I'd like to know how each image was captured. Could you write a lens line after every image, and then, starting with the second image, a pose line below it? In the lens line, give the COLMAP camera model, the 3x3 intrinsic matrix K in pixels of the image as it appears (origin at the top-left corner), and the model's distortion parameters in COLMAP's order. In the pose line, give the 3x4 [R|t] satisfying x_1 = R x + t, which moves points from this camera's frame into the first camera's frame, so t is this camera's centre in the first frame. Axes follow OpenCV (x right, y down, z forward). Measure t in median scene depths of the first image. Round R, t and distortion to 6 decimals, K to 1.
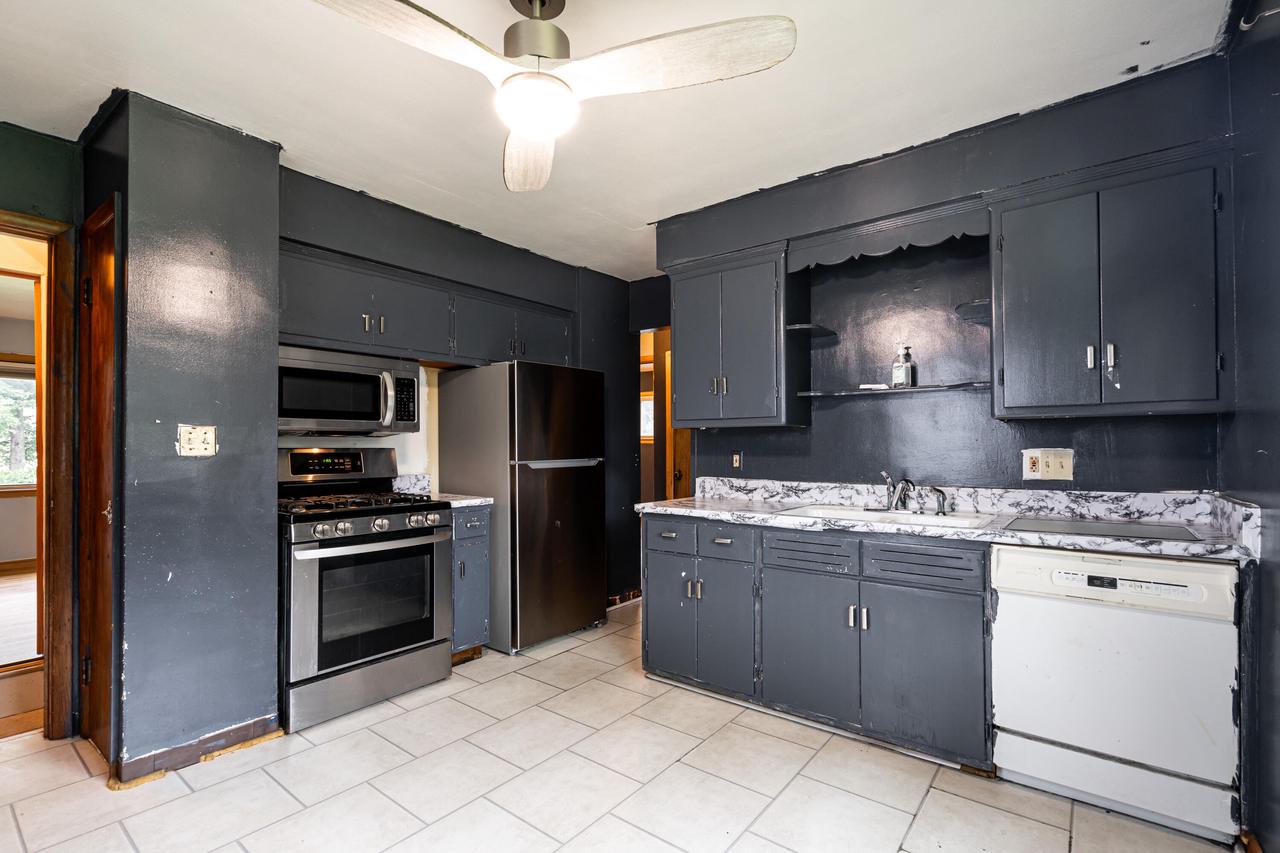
lens RADIAL K [[584.4, 0, 640.8], [0, 584.4, 435.8], [0, 0, 1]] dist [-0.002147, -0.000170]
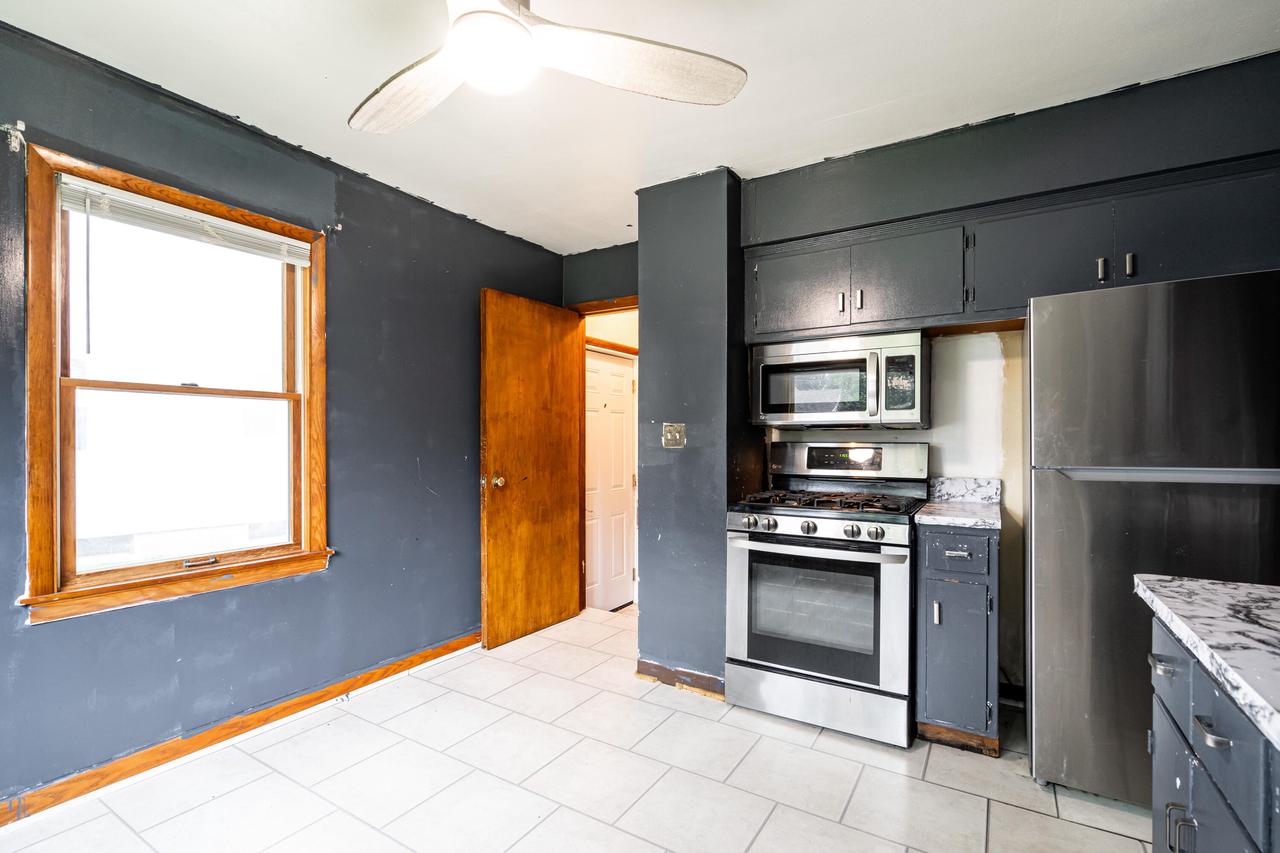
lens RADIAL K [[589.7, 0, 642.6], [0, 589.7, 441.2], [0, 0, 1]] dist [-0.001667, -0.000541]
pose [[0.103760, 0.001310, -0.994601, 0.464795], [0.015486, 0.999876, 0.002933, 0.014001], [0.994482, -0.015707, 0.103727, 0.711048]]
